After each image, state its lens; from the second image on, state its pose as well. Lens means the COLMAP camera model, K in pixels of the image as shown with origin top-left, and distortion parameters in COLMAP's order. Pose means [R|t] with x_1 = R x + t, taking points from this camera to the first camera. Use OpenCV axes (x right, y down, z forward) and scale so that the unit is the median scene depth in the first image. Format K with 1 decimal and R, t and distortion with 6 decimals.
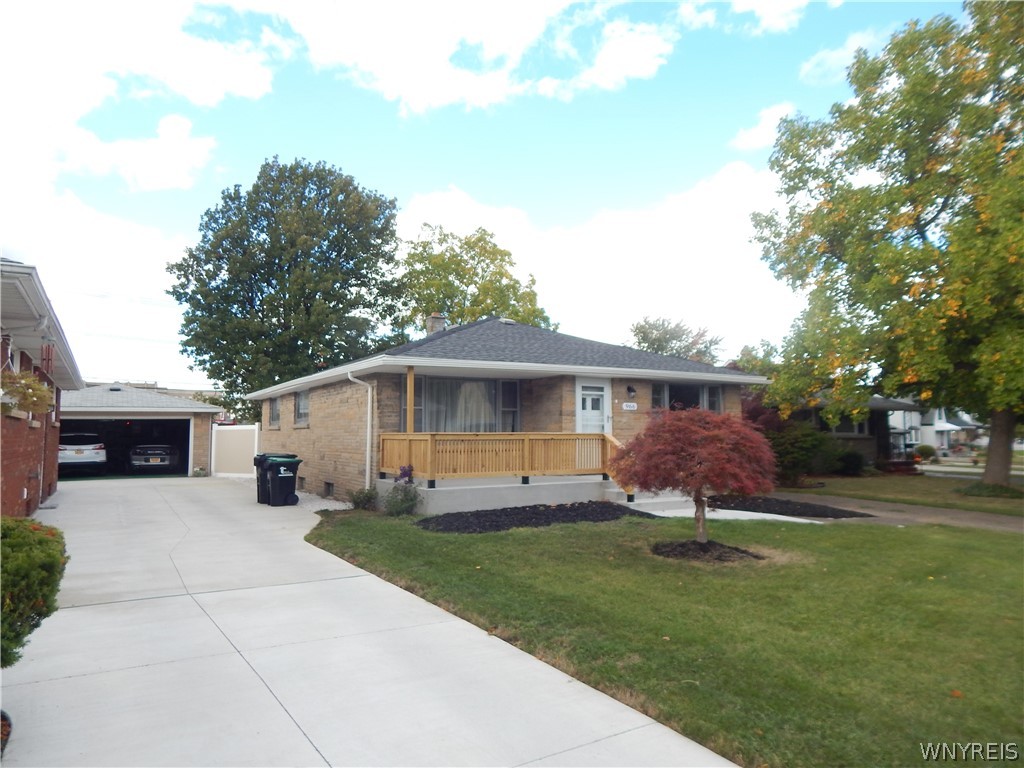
lens RADIAL K [[670.4, 0, 511.5], [0, 670.4, 384.1], [0, 0, 1]] dist [-0.001593, -0.008203]
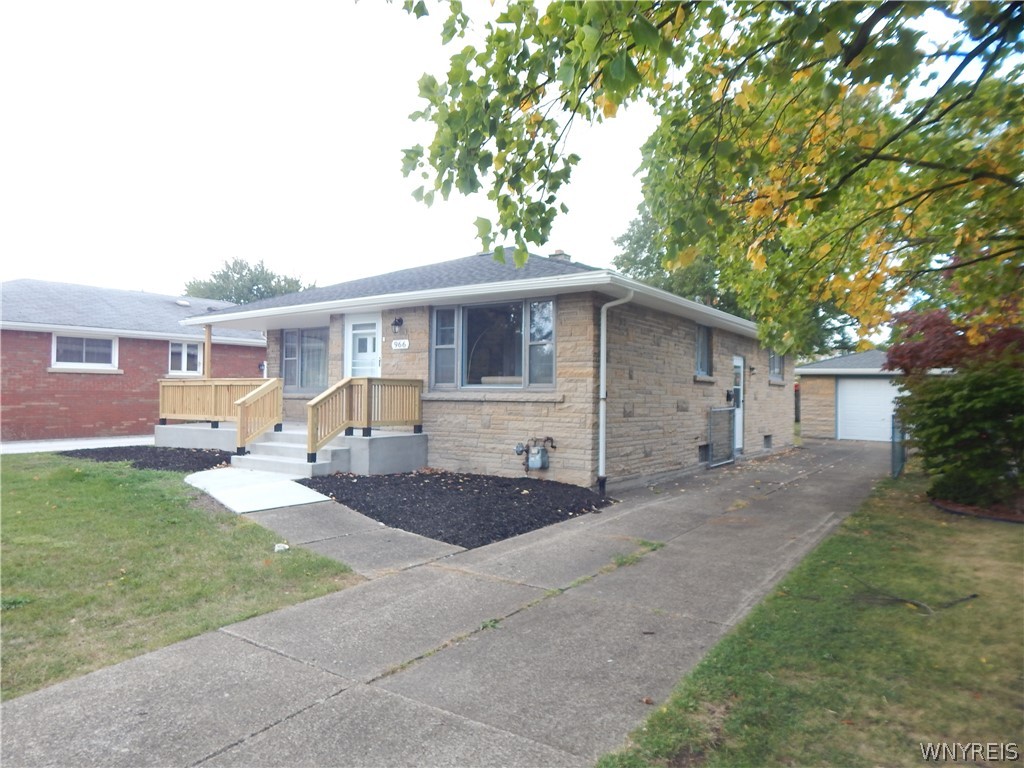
lens RADIAL K [[670.4, 0, 512.3], [0, 670.4, 383.5], [0, 0, 1]] dist [-0.001593, -0.008203]
pose [[0.415913, -0.007850, -0.909370, 0.925666], [0.058468, 0.998125, 0.018125, 0.071515], [0.907523, -0.060708, 0.415592, 0.801319]]
